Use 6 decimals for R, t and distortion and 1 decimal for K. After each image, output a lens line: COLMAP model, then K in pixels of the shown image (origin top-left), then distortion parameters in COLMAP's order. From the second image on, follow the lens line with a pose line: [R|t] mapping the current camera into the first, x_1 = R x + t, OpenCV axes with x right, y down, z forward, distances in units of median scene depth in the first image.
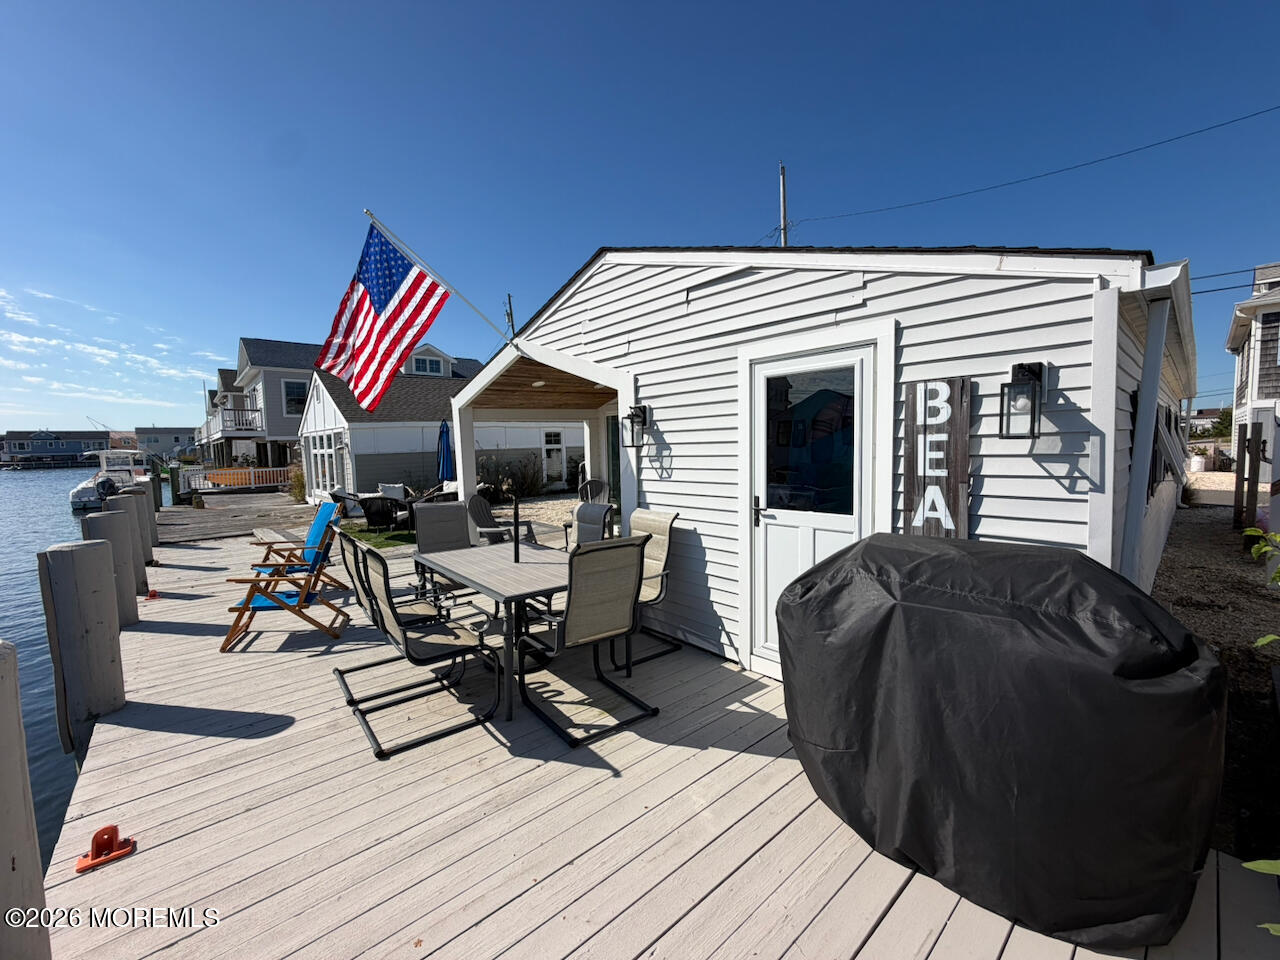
lens RADIAL K [[532.5, 0, 640.0], [0, 532.5, 480.0], [0, 0, 1]] dist [-0.000819, 0.000308]
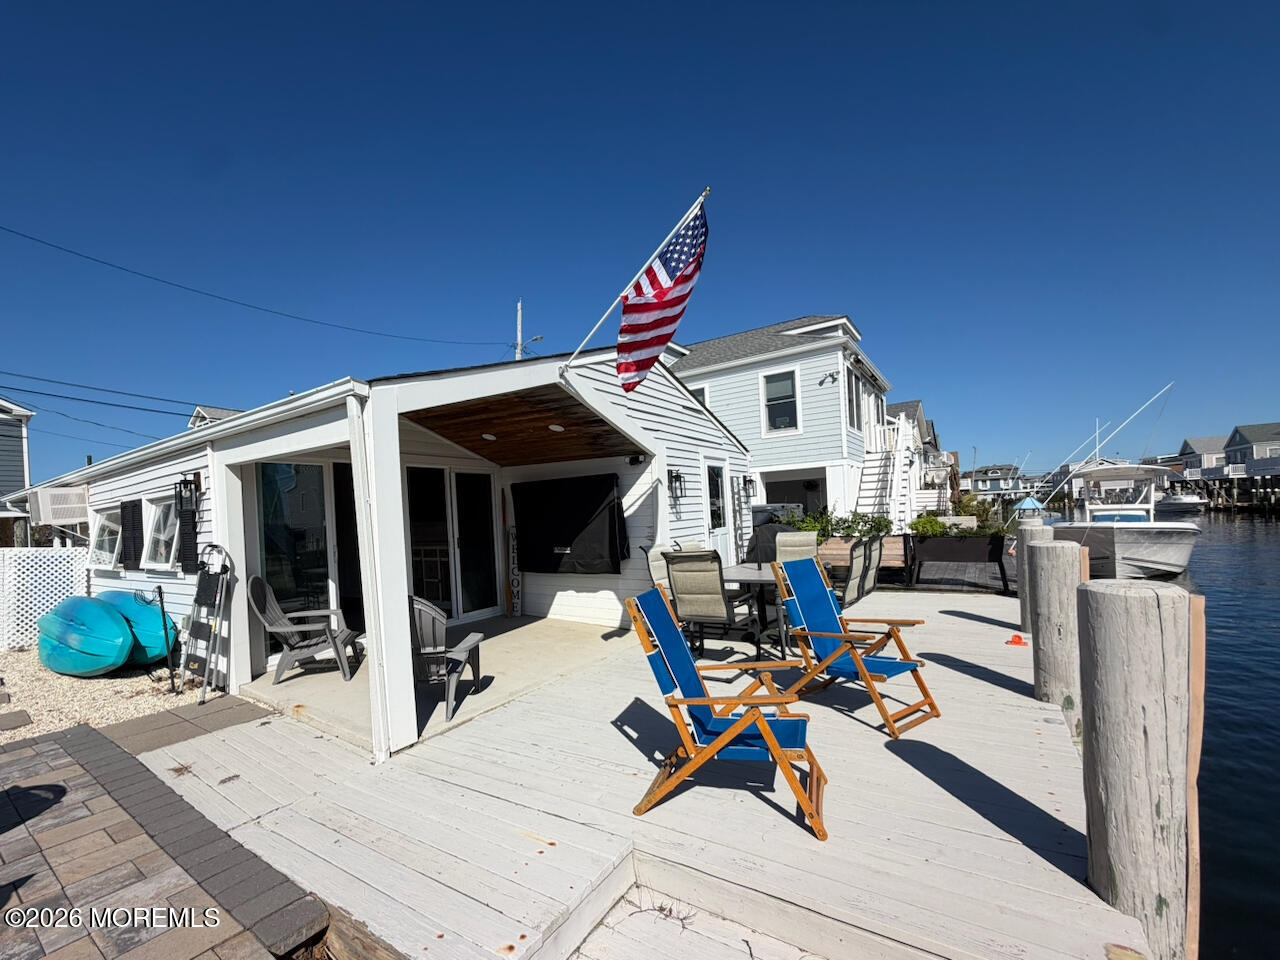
lens RADIAL K [[532.5, 0, 640.0], [0, 532.5, 480.0], [0, 0, 1]] dist [-0.000819, 0.000308]
pose [[-0.270226, 0.101053, 0.957479, -1.368600], [0.122672, 0.989985, -0.069863, -0.020748], [-0.954950, 0.098578, -0.279917, 1.508173]]
